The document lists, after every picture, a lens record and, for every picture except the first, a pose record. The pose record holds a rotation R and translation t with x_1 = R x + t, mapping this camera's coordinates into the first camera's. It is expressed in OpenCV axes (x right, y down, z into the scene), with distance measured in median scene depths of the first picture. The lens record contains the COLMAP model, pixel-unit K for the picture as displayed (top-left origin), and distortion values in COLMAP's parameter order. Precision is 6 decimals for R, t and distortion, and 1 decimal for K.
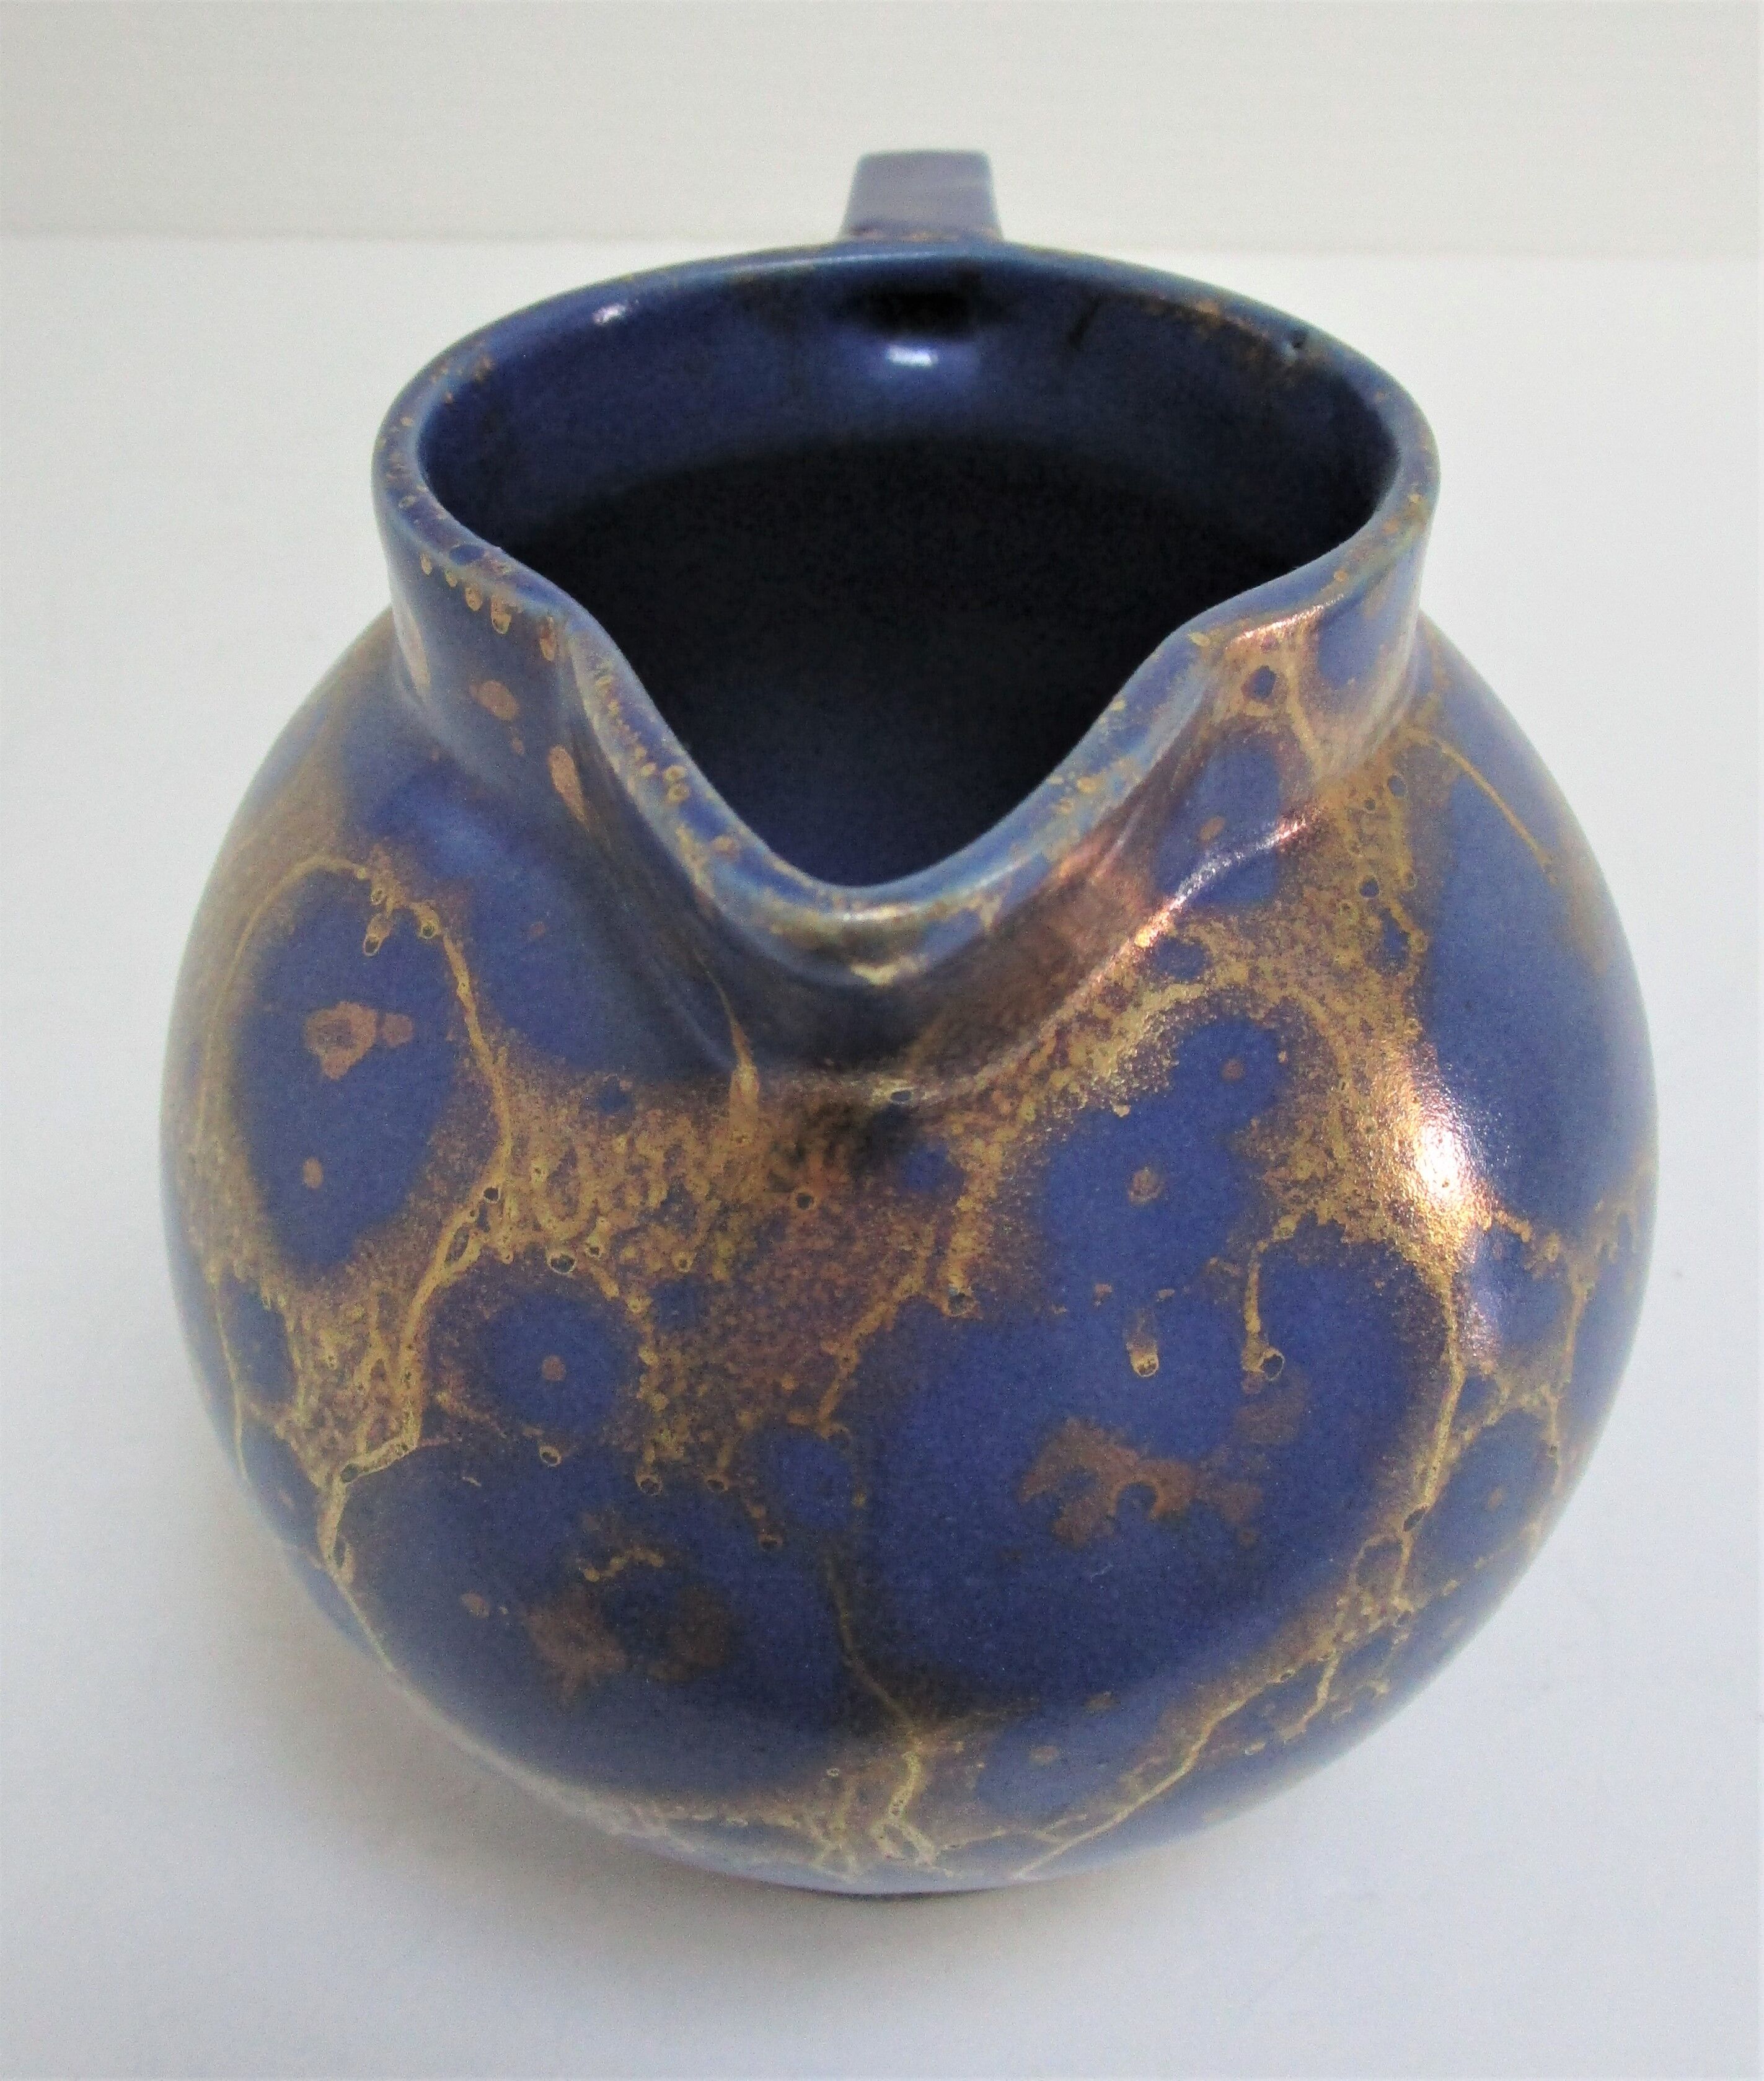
lens RADIAL K [[1768.5, 0, 846.2], [0, 1768.5, 1044.6], [0, 0, 1]] dist [-0.000591, 0.001709]
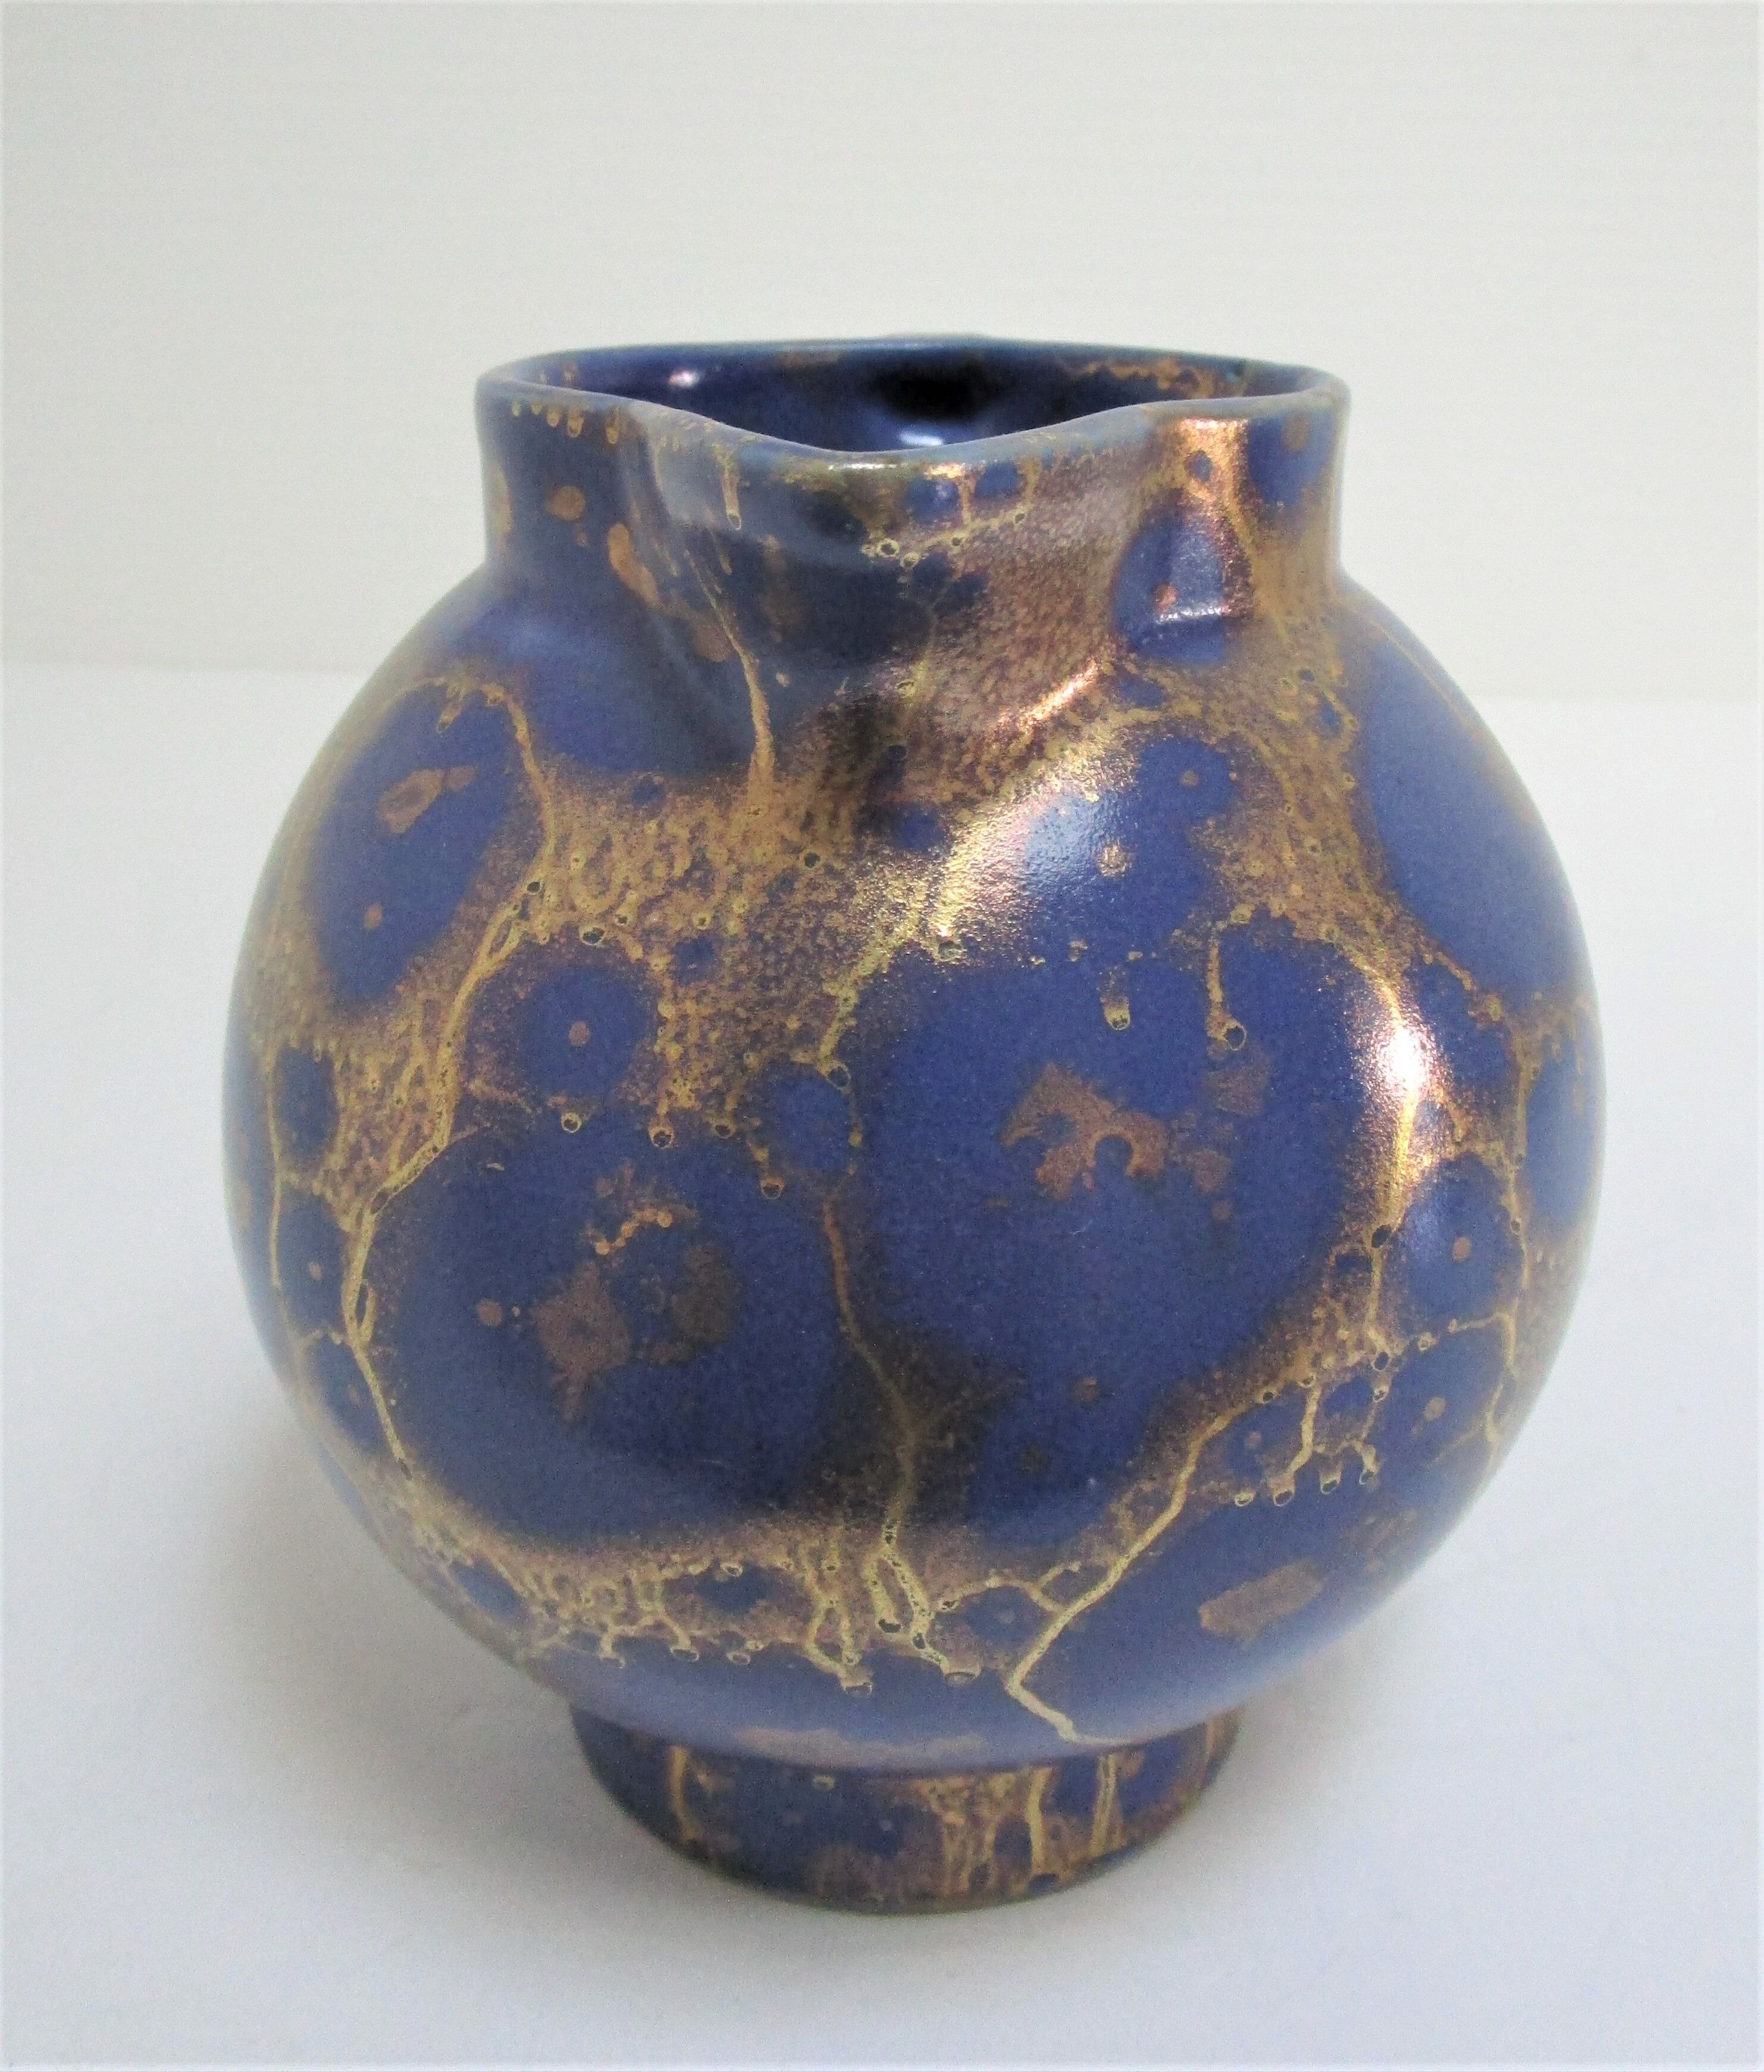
lens RADIAL K [[1724.4, 0, 882.0], [0, 1724.4, 1036.0], [0, 0, 1]] dist [0.005141, 0.001122]
pose [[0.999880, 0.015175, -0.003189, 0.025579], [-0.015471, 0.962255, -0.271709, 0.475482], [-0.001055, 0.271725, 0.962374, -0.028327]]
